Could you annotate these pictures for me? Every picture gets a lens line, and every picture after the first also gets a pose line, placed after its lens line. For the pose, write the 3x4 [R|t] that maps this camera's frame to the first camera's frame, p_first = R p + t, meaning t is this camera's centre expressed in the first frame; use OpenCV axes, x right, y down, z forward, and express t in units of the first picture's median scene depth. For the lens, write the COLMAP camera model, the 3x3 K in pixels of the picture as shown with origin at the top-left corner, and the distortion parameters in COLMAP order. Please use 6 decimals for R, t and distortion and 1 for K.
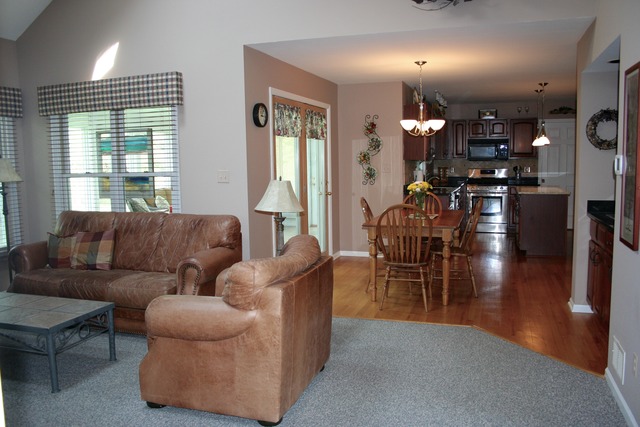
lens RADIAL K [[533.1, 0, 320.0], [0, 533.1, 213.5], [0, 0, 1]] dist [-0.189724, 0.173736]
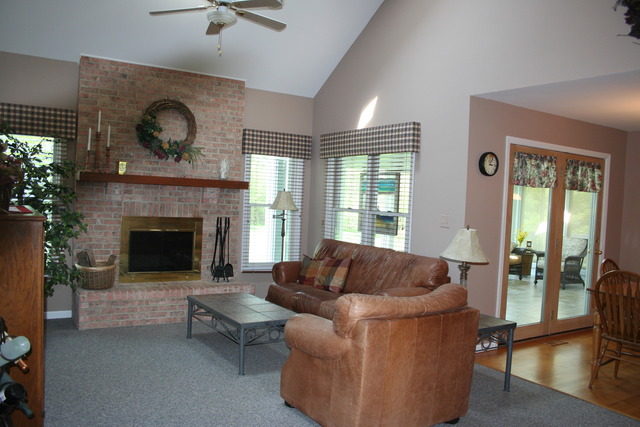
lens RADIAL K [[533.1, 0, 320.0], [0, 533.1, 213.5], [0, 0, 1]] dist [-0.189724, 0.173736]
pose [[0.771871, 0.073378, -0.631531, 0.260888], [-0.124902, 0.991462, -0.037460, -0.014982], [0.623390, 0.107794, 0.774445, 0.039064]]
